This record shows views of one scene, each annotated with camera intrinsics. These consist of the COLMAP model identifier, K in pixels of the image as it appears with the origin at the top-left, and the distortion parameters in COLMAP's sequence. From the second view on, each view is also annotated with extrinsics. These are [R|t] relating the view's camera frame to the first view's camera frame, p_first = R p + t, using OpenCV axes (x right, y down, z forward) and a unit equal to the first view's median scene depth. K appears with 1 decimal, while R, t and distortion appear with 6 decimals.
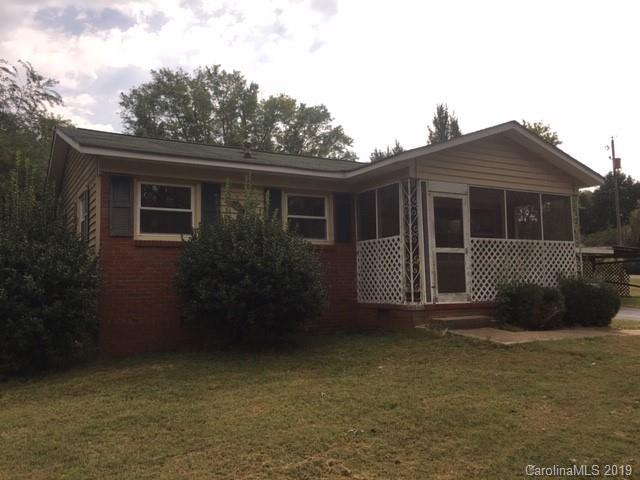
lens RADIAL K [[557.2, 0, 320.0], [0, 557.2, 240.0], [0, 0, 1]] dist [0.086650, -0.122103]
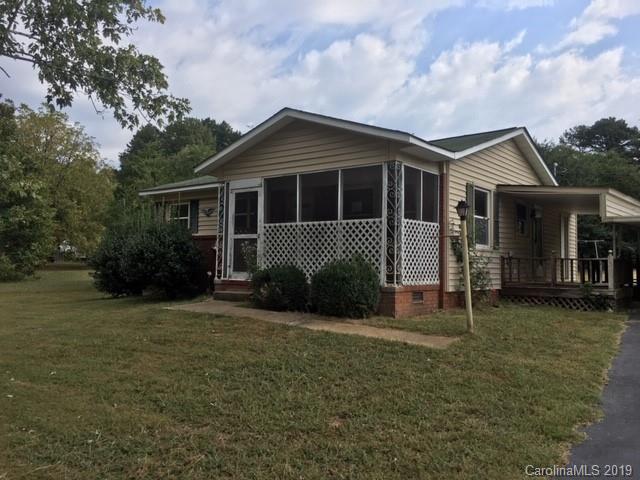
lens RADIAL K [[557.2, 0, 320.0], [0, 557.2, 240.0], [0, 0, 1]] dist [0.086650, -0.122103]
pose [[0.371155, -0.023646, -0.928270, 1.322226], [0.054102, 0.998528, -0.003804, 0.037408], [0.926994, -0.048809, 0.371888, 0.668198]]
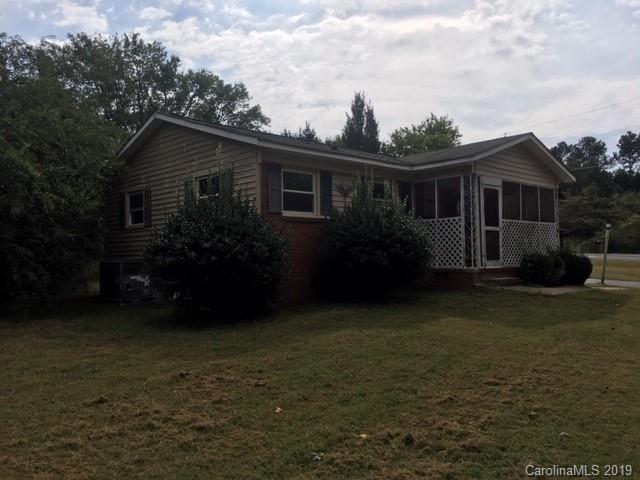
lens RADIAL K [[557.2, 0, 320.0], [0, 557.2, 240.0], [0, 0, 1]] dist [0.086650, -0.122103]
pose [[0.972798, 0.012548, 0.231315, -0.452261], [-0.022227, 0.998981, 0.039286, 0.002285], [-0.230586, -0.043359, 0.972085, -0.198410]]
